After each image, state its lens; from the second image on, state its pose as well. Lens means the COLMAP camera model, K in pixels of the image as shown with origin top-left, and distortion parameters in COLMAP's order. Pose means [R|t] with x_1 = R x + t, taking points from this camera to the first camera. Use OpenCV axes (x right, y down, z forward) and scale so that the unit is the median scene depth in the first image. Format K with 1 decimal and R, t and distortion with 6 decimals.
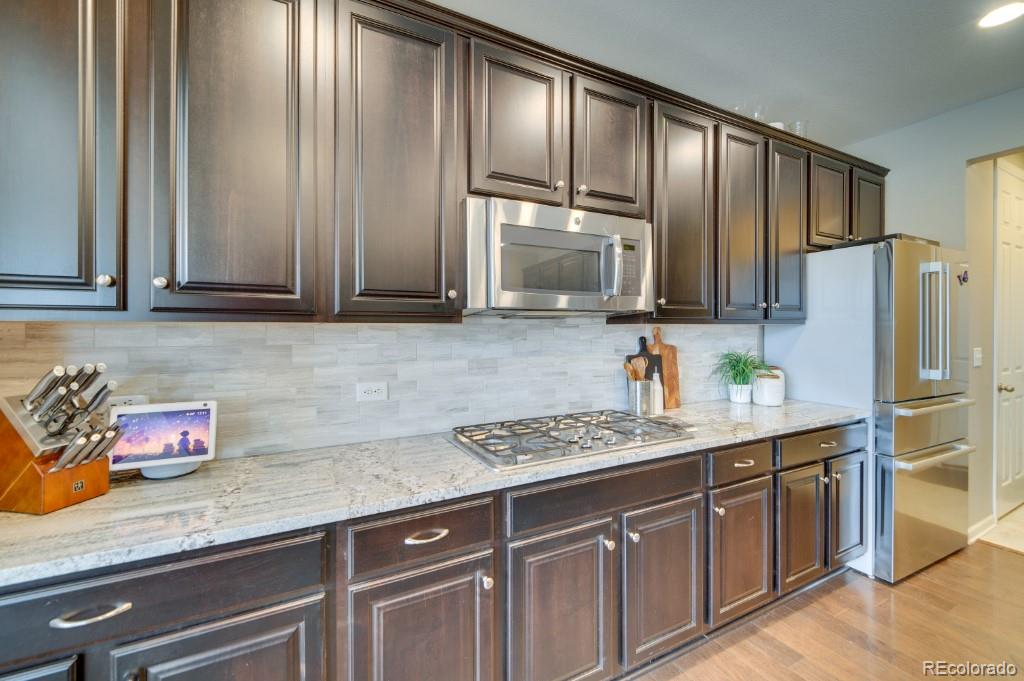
lens RADIAL K [[428.4, 0, 518.8], [0, 428.4, 330.7], [0, 0, 1]] dist [0.014511, -0.006693]
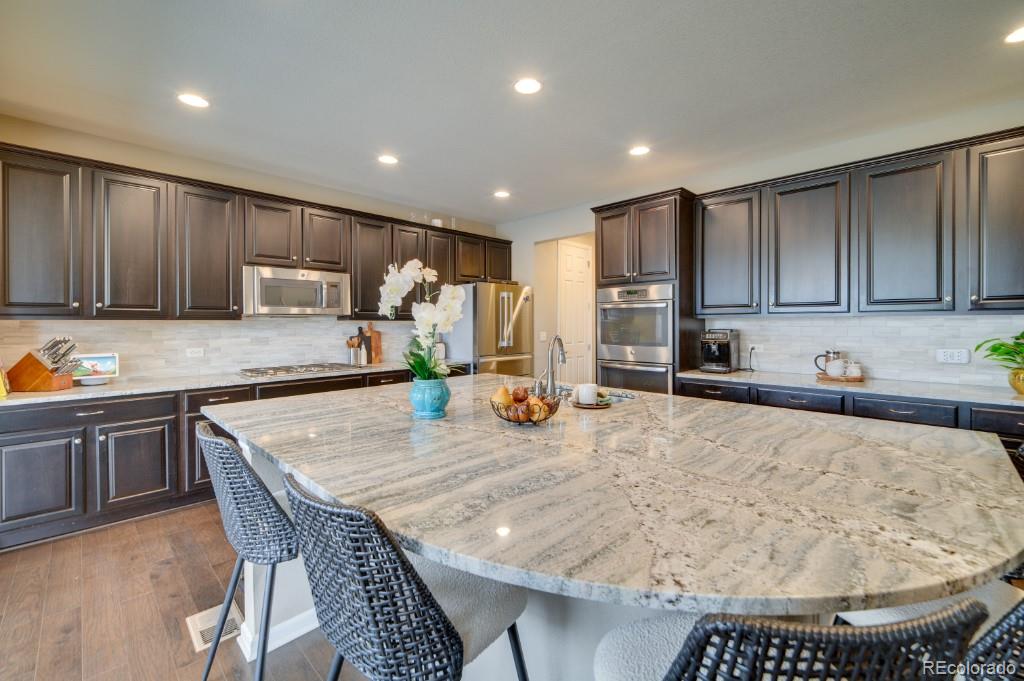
lens RADIAL K [[428.4, 0, 521.6], [0, 428.4, 327.3], [0, 0, 1]] dist [0.014511, -0.006693]
pose [[0.951736, -0.006866, 0.306843, 0.543065], [0.006322, 0.999976, 0.002767, 0.021102], [-0.306854, -0.000694, 0.951756, -1.529722]]
